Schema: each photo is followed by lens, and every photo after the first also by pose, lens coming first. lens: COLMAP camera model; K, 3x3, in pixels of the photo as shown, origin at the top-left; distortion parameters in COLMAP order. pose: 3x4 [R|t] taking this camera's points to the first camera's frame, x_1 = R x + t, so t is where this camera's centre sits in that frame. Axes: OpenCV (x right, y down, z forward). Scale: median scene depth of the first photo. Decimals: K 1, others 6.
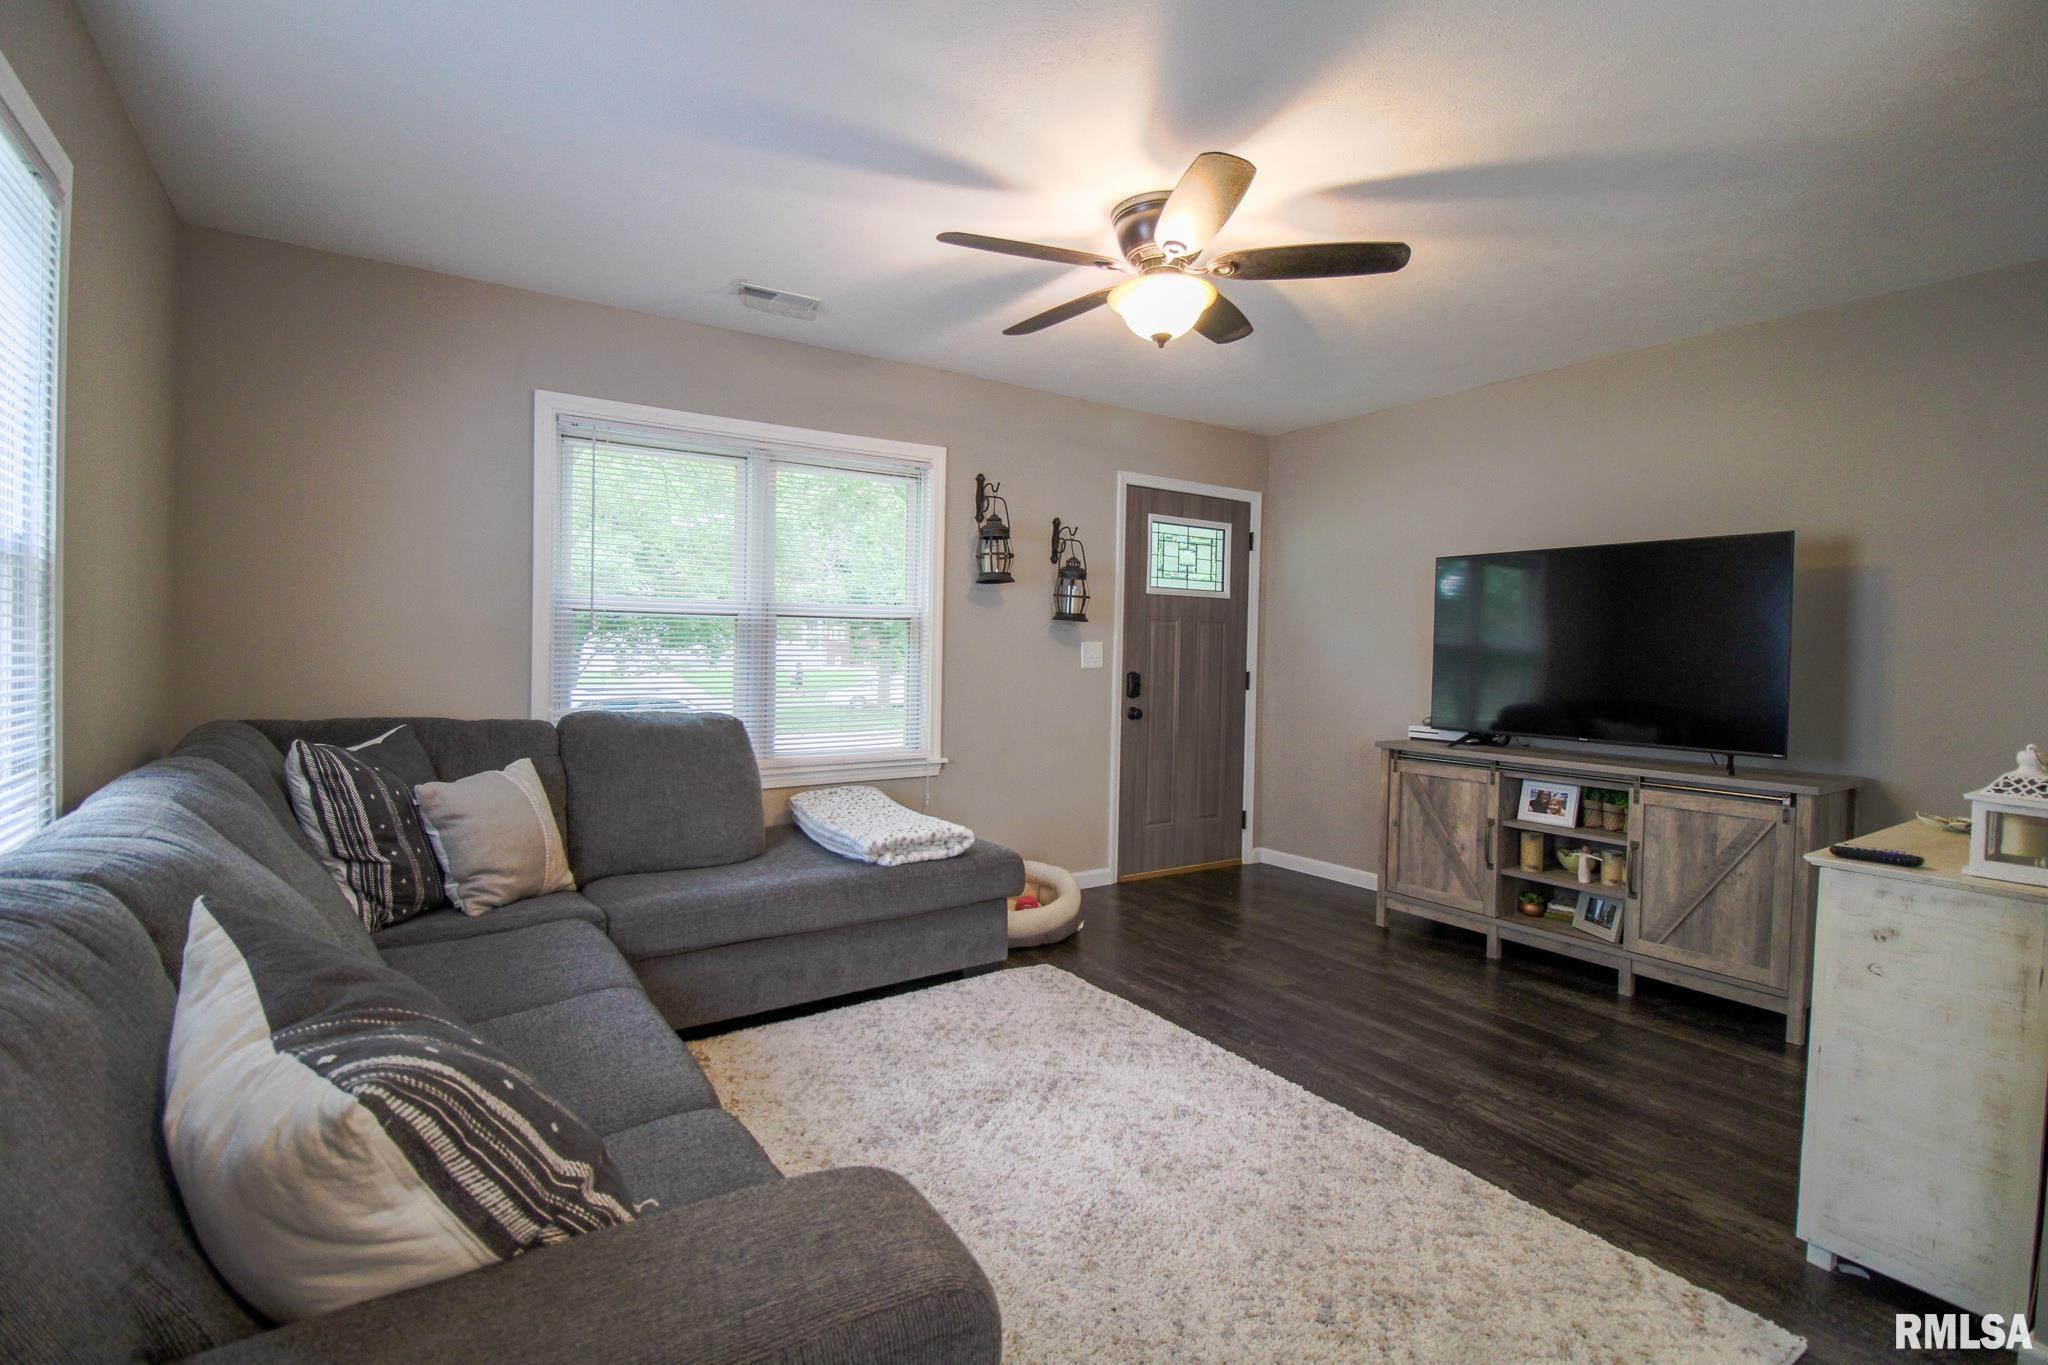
lens RADIAL K [[963.9, 0, 1024.0], [0, 963.9, 682.5], [0, 0, 1]] dist [-0.000382, -0.000082]
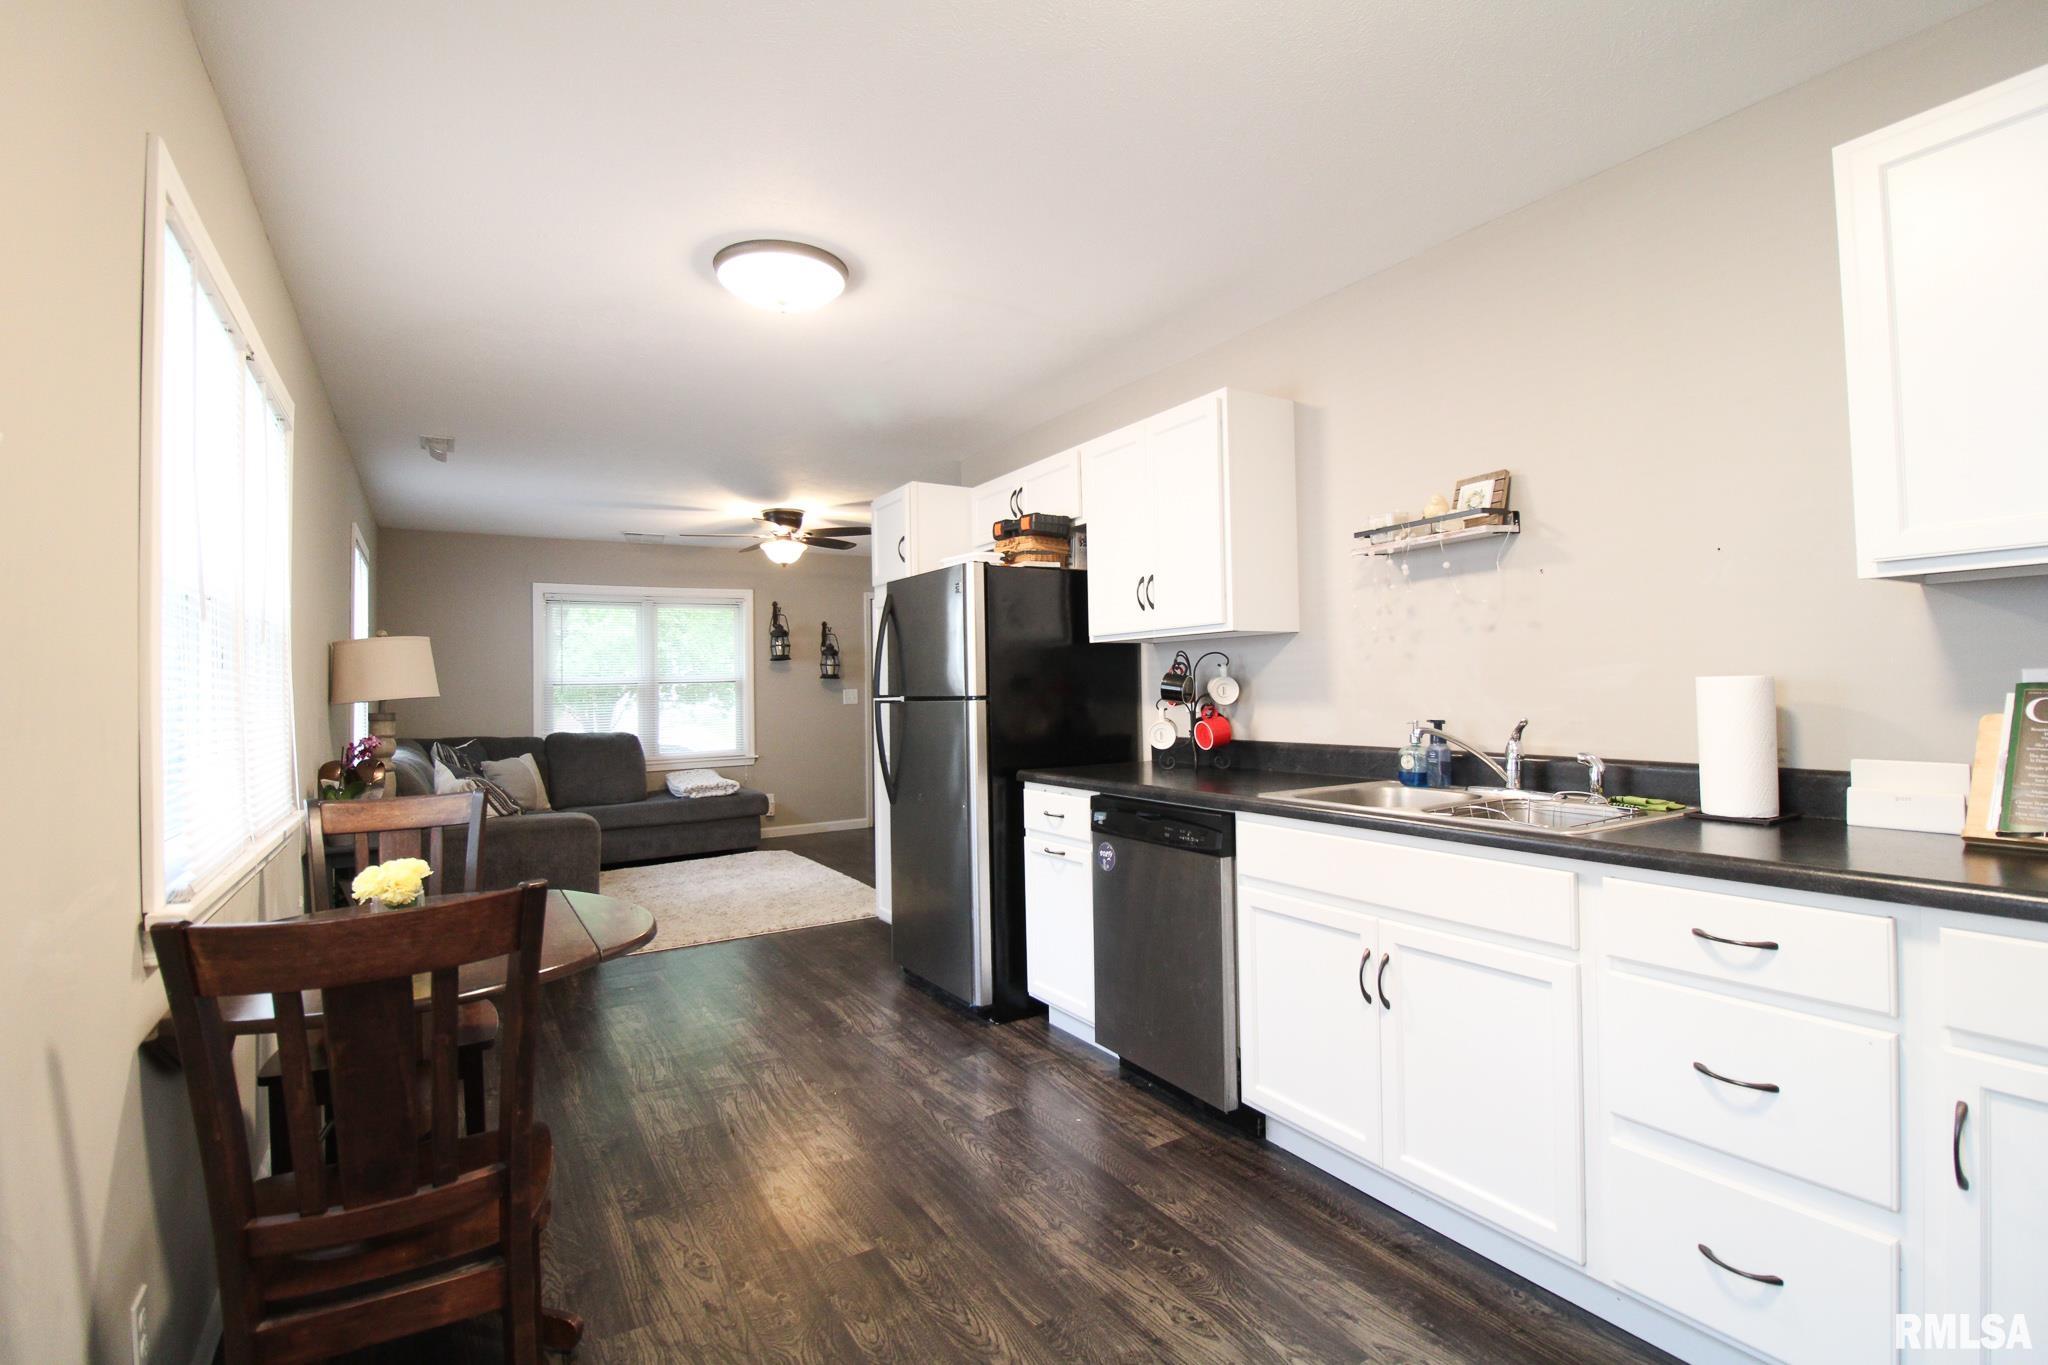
lens RADIAL K [[958.5, 0, 1024.0], [0, 958.5, 682.5], [0, 0, 1]] dist [-0.000215, -0.000099]
pose [[0.998546, -0.035752, -0.040344, 0.601888], [0.033931, 0.998413, -0.044952, 0.046072], [0.041887, 0.043517, 0.998174, -0.977520]]
